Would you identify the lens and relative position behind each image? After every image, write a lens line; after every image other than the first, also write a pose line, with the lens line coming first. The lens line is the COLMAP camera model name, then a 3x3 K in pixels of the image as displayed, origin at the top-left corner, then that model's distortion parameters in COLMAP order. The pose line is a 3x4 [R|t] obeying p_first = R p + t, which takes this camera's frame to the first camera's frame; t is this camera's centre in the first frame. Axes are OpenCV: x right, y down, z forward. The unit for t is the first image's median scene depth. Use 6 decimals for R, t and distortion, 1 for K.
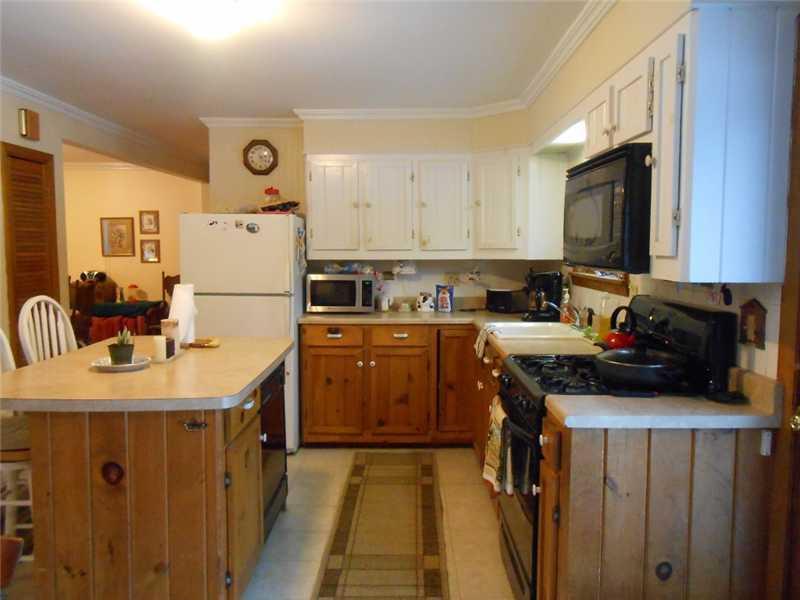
lens RADIAL K [[633.3, 0, 397.8], [0, 633.3, 296.7], [0, 0, 1]] dist [-0.026640, 0.049310]
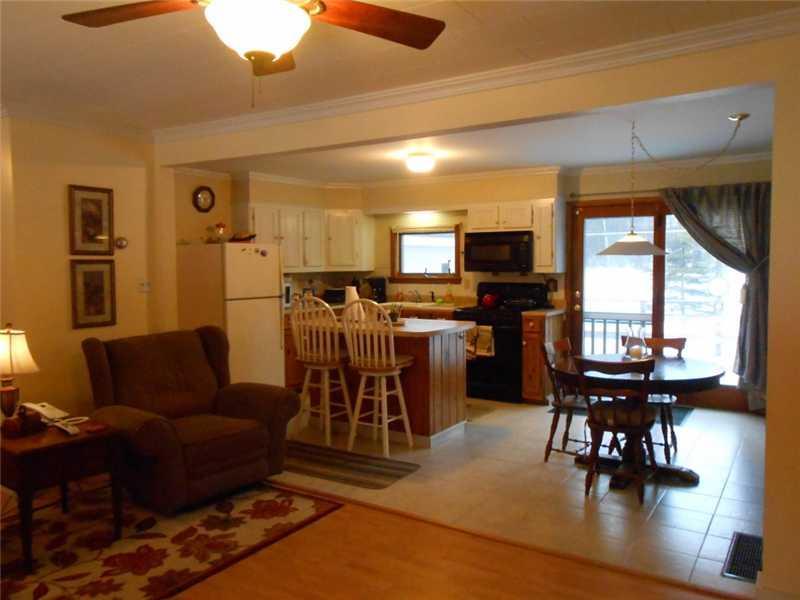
lens RADIAL K [[633.3, 0, 399.6], [0, 633.3, 292.9], [0, 0, 1]] dist [-0.026640, 0.049310]
pose [[0.520474, -0.049513, 0.852441, -1.246780], [0.075363, 0.997085, 0.011900, -0.008264], [-0.850545, 0.058049, 0.522688, -0.040578]]
